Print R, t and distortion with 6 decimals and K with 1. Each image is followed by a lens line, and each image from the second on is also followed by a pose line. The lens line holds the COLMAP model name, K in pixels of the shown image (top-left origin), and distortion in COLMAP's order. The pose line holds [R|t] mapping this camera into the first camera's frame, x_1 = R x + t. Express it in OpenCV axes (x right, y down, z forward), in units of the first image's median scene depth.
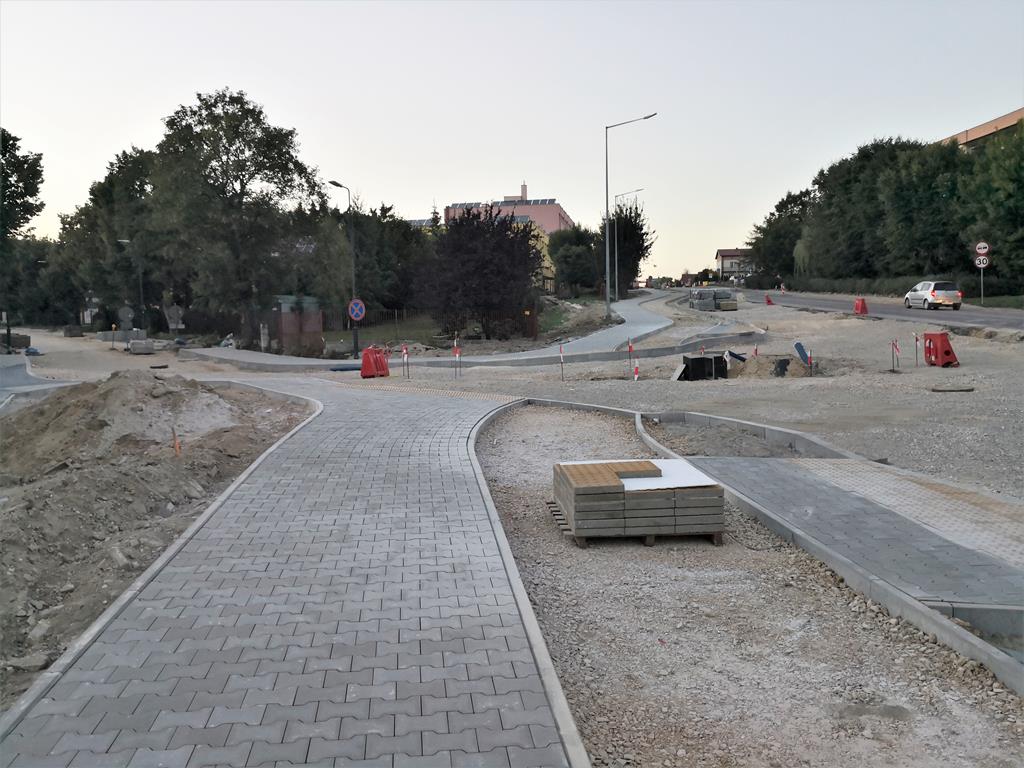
lens RADIAL K [[836.5, 0, 507.4], [0, 836.5, 381.5], [0, 0, 1]] dist [0.012352, -0.034423]
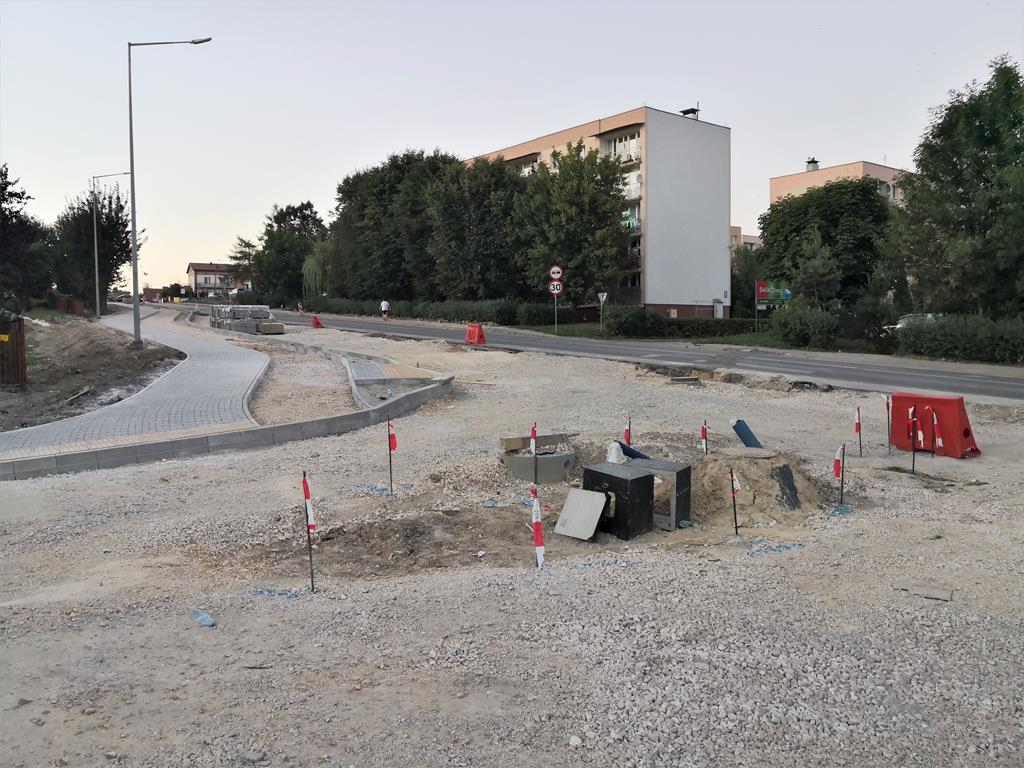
lens RADIAL K [[836.5, 0, 512.4], [0, 836.5, 380.3], [0, 0, 1]] dist [0.012352, -0.034423]
pose [[0.806566, -0.015310, 0.590946, -0.015397], [0.029810, 0.999446, -0.014793, -0.020255], [-0.590392, 0.029547, 0.806575, 0.206420]]
